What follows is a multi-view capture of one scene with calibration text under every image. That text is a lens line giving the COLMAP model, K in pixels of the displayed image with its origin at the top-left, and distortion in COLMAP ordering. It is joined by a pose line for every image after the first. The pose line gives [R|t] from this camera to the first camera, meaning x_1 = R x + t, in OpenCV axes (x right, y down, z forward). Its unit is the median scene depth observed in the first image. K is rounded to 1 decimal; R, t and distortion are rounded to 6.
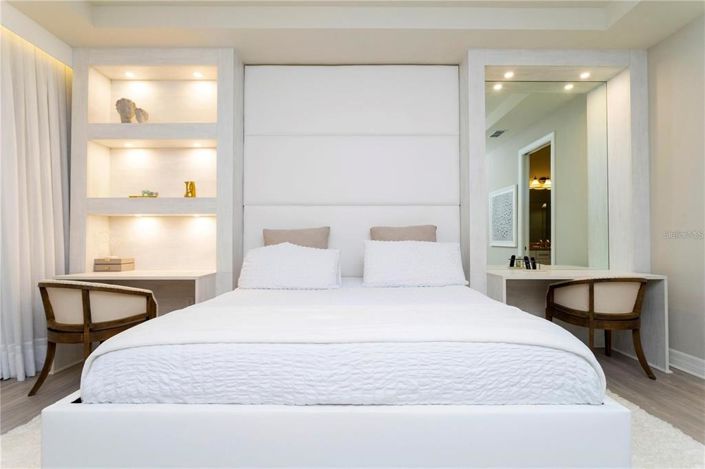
lens RADIAL K [[332.2, 0, 353.4], [0, 332.2, 234.1], [0, 0, 1]] dist [-0.004345, 0.000494]
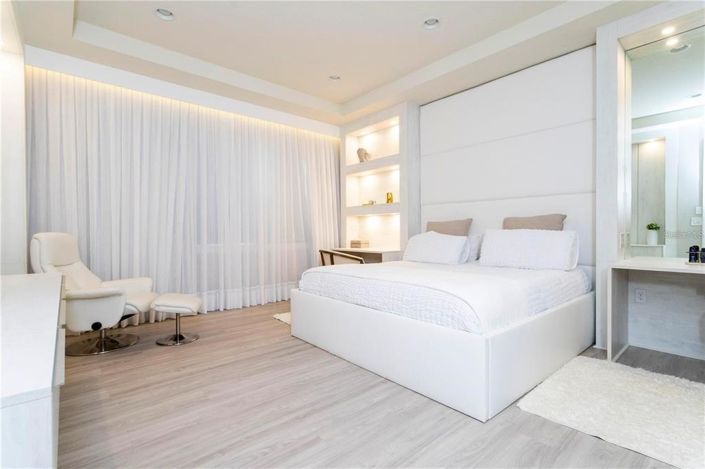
lens RADIAL K [[332.2, 0, 355.2], [0, 332.2, 236.5], [0, 0, 1]] dist [-0.004345, 0.000494]
pose [[0.650379, 0.009805, -0.759547, 0.611452], [0.017289, 0.999467, 0.027705, 0.003268], [0.759413, -0.031150, 0.649862, -0.162742]]
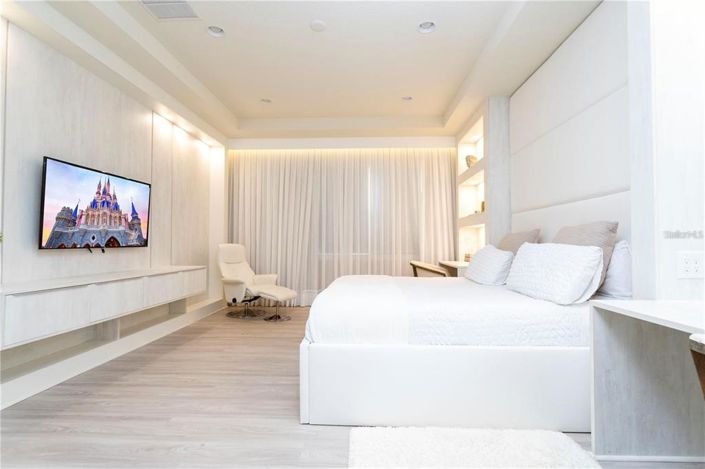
lens RADIAL K [[332.2, 0, 353.8], [0, 332.2, 230.4], [0, 0, 1]] dist [-0.004345, 0.000494]
pose [[-0.057876, -0.039671, -0.997535, 0.952380], [0.018227, 0.999002, -0.040787, 0.015333], [0.998157, -0.020542, -0.057096, 0.530432]]
